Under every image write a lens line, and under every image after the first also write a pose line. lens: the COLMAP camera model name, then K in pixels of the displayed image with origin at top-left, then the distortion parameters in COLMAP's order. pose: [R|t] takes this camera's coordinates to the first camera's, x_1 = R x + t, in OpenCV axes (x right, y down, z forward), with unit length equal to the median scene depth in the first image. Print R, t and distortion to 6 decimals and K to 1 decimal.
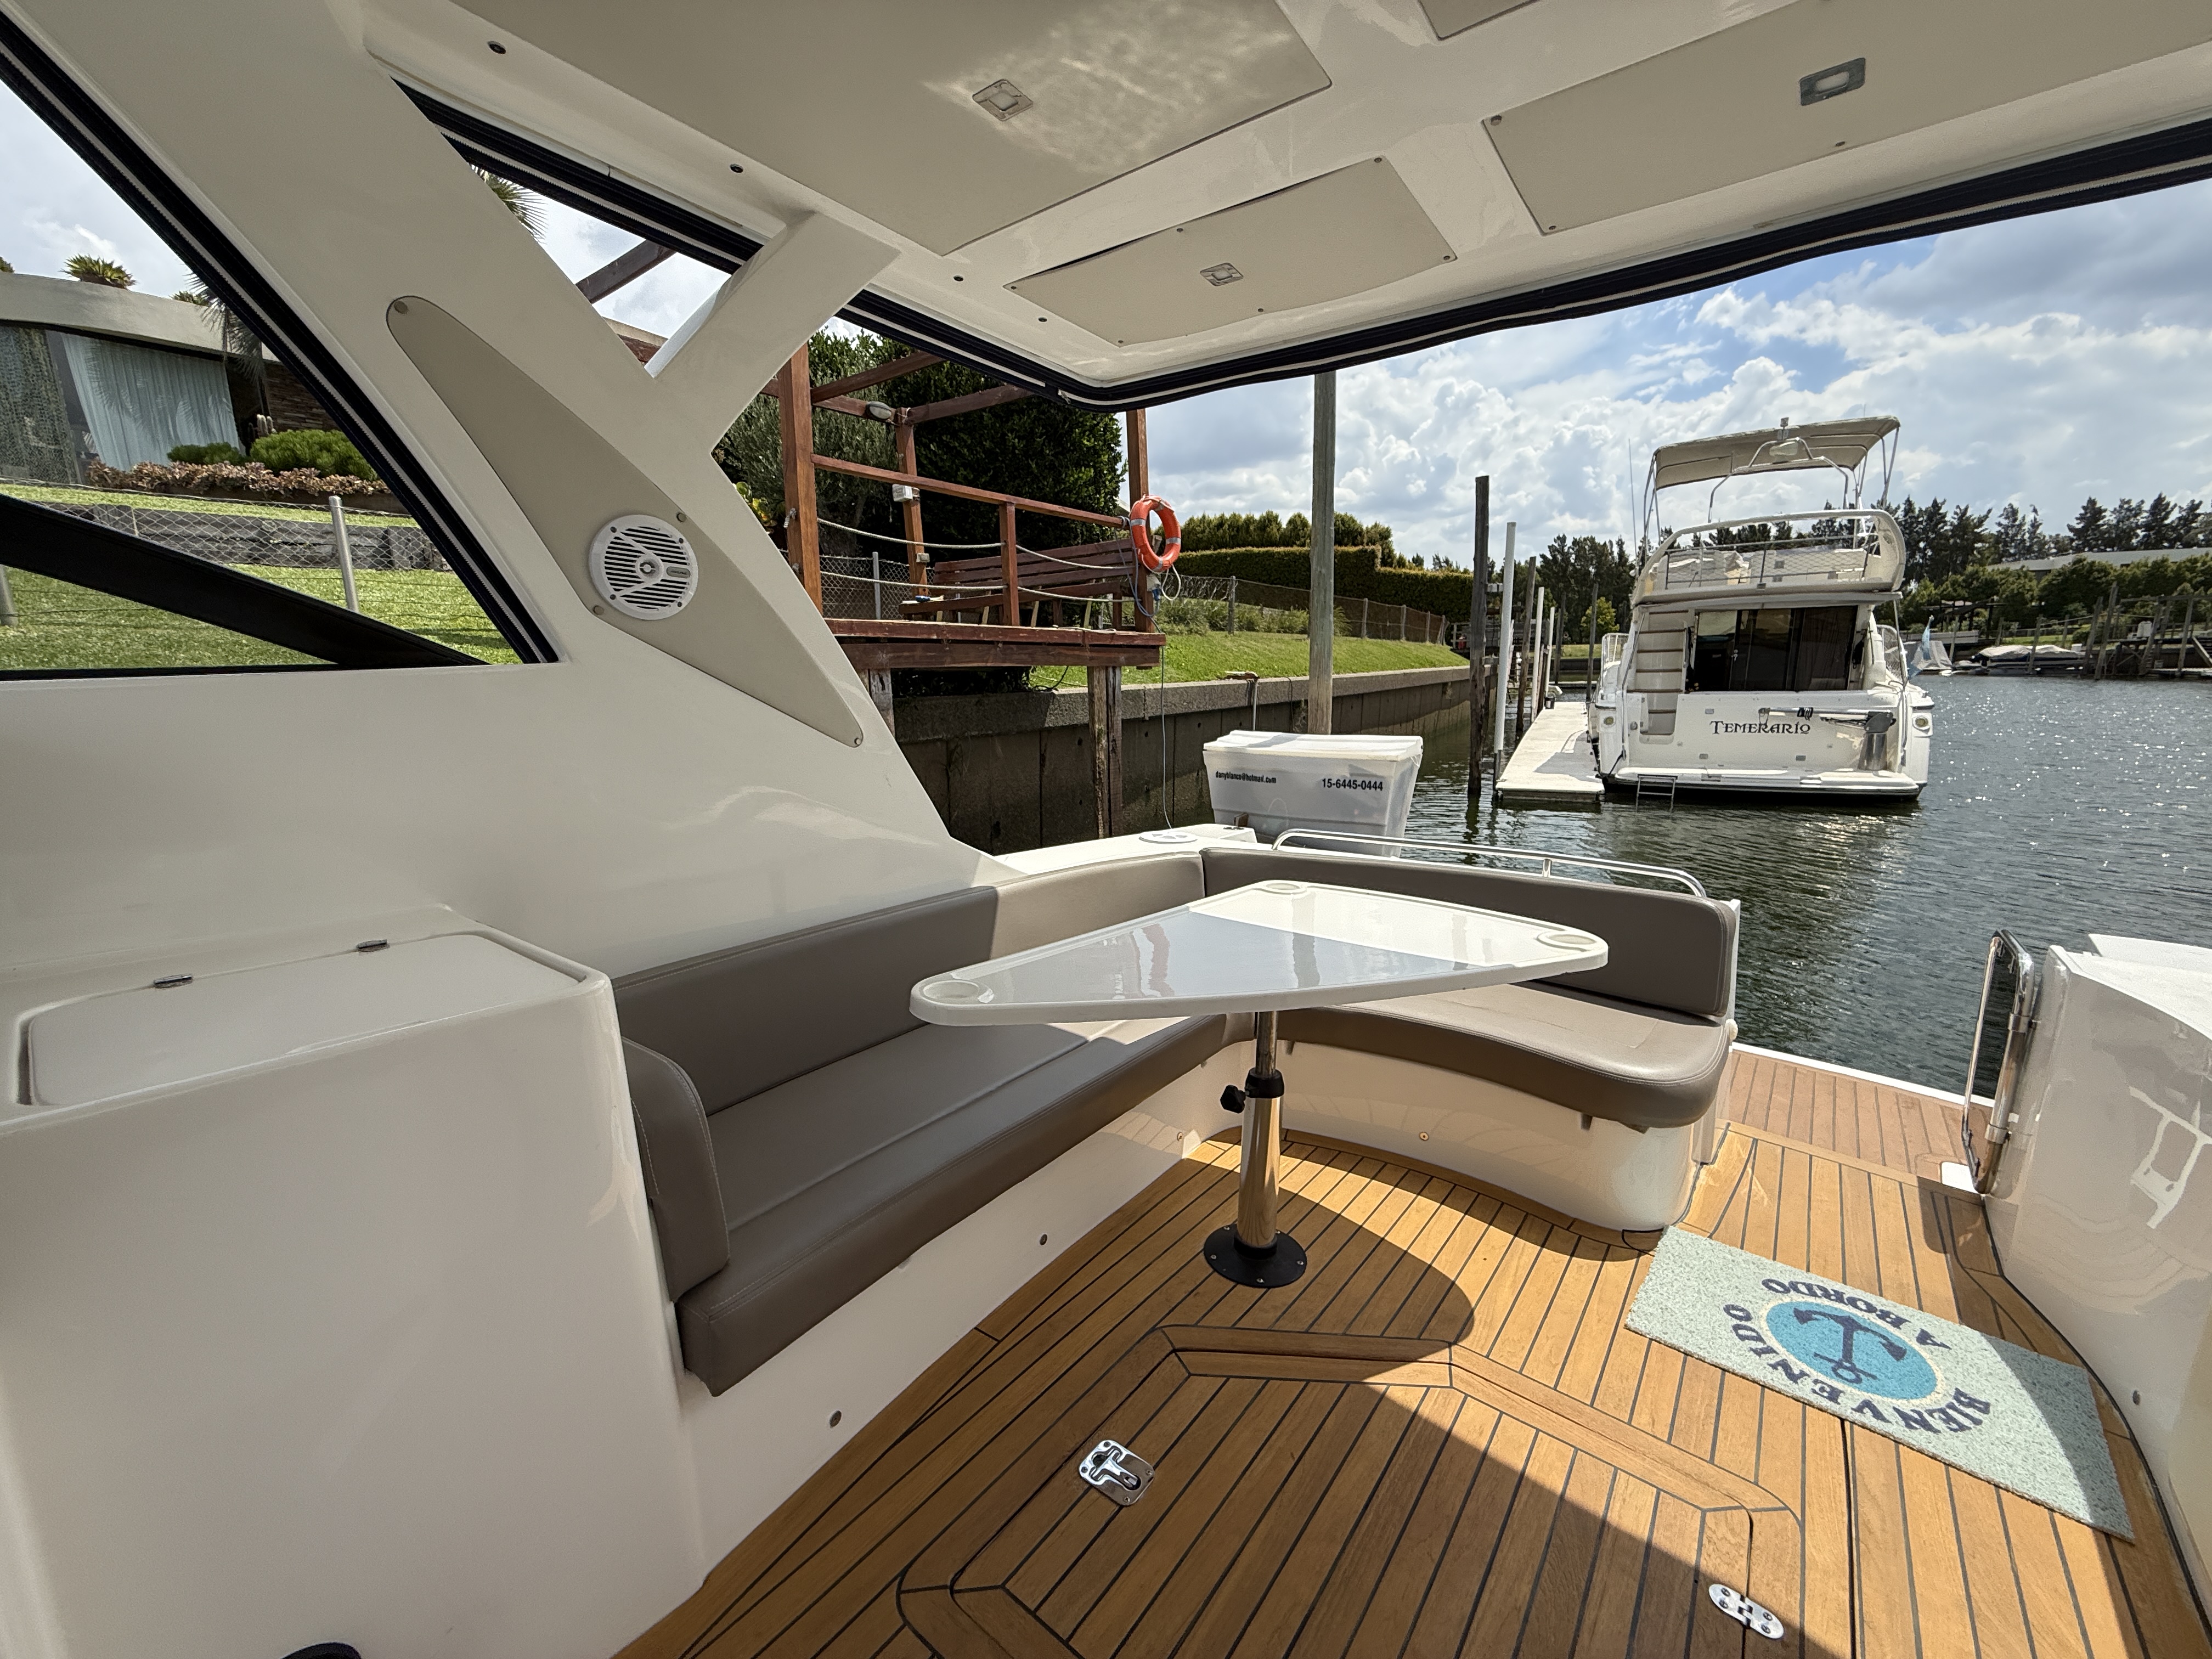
lens RADIAL K [[896.6, 0, 1155.1], [0, 896.6, 830.0], [0, 0, 1]] dist [0.002370, 0.000019]
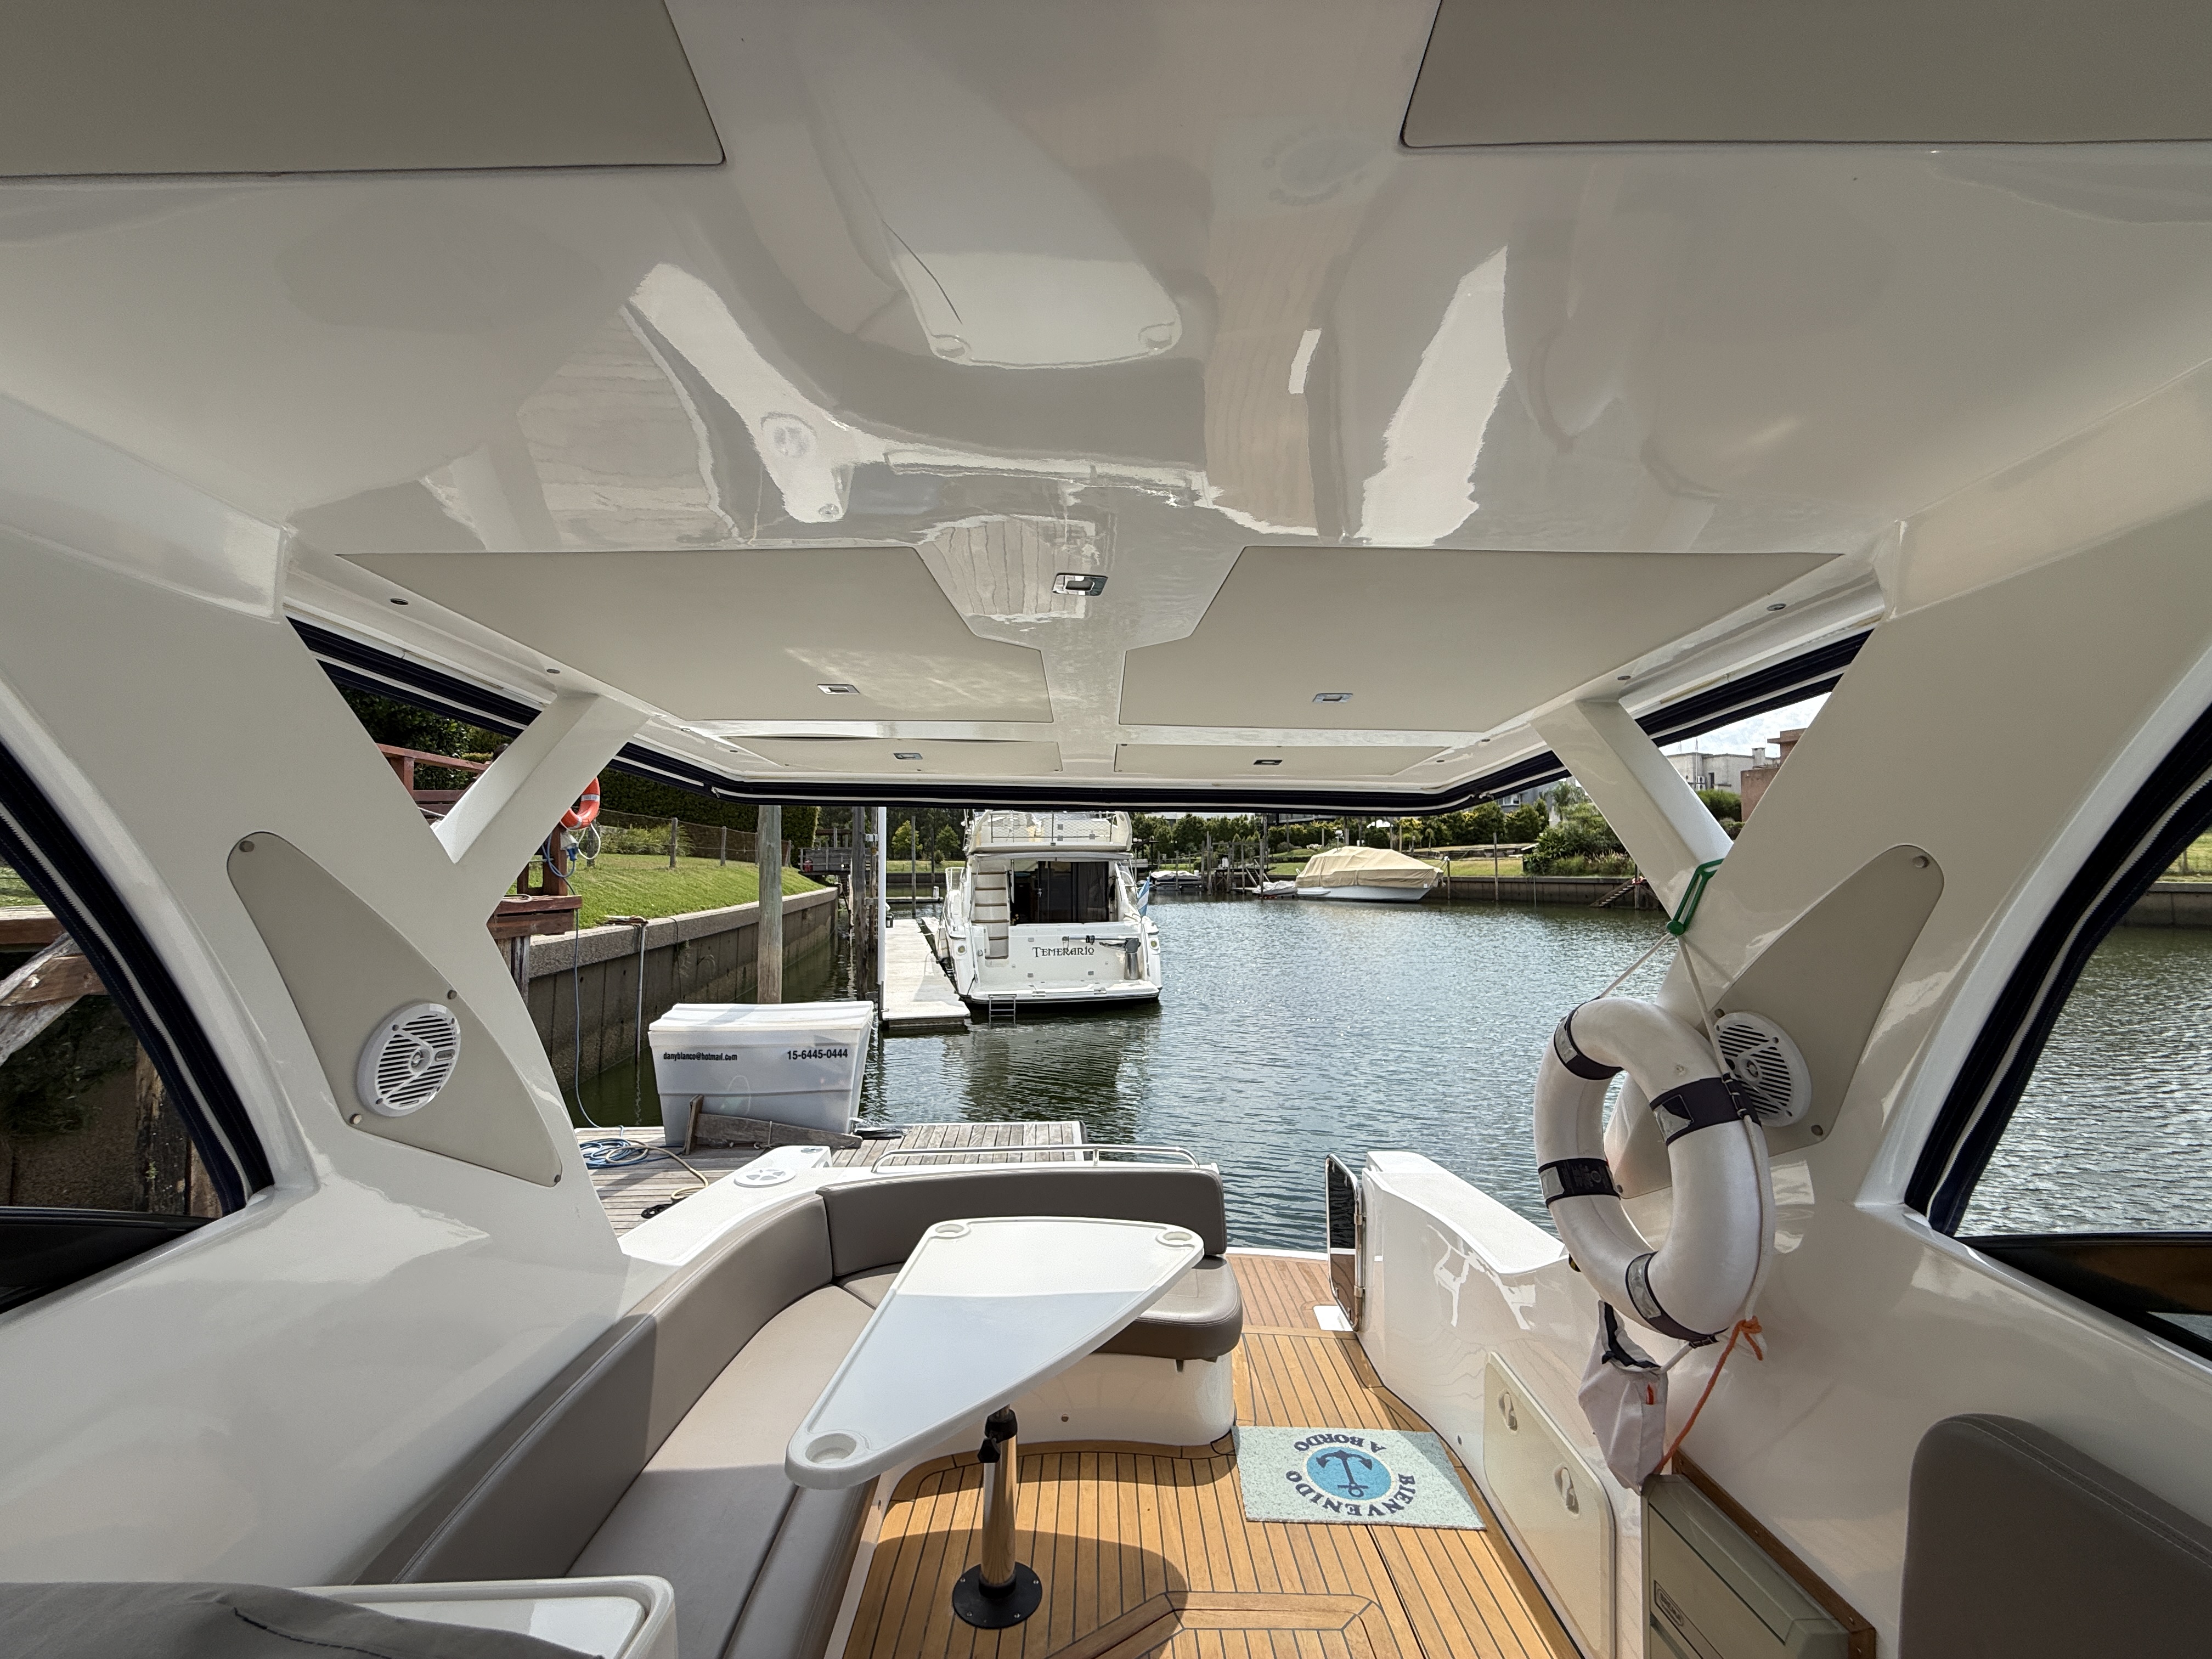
lens RADIAL K [[865.6, 0, 1106.0], [0, 865.6, 829.5], [0, 0, 1]] dist [0.007376, 0.000111]
pose [[0.762994, 0.054052, 0.644142, -0.590617], [0.084082, 0.979733, -0.181809, -0.290412], [-0.640914, 0.192879, 0.742985, -0.102440]]
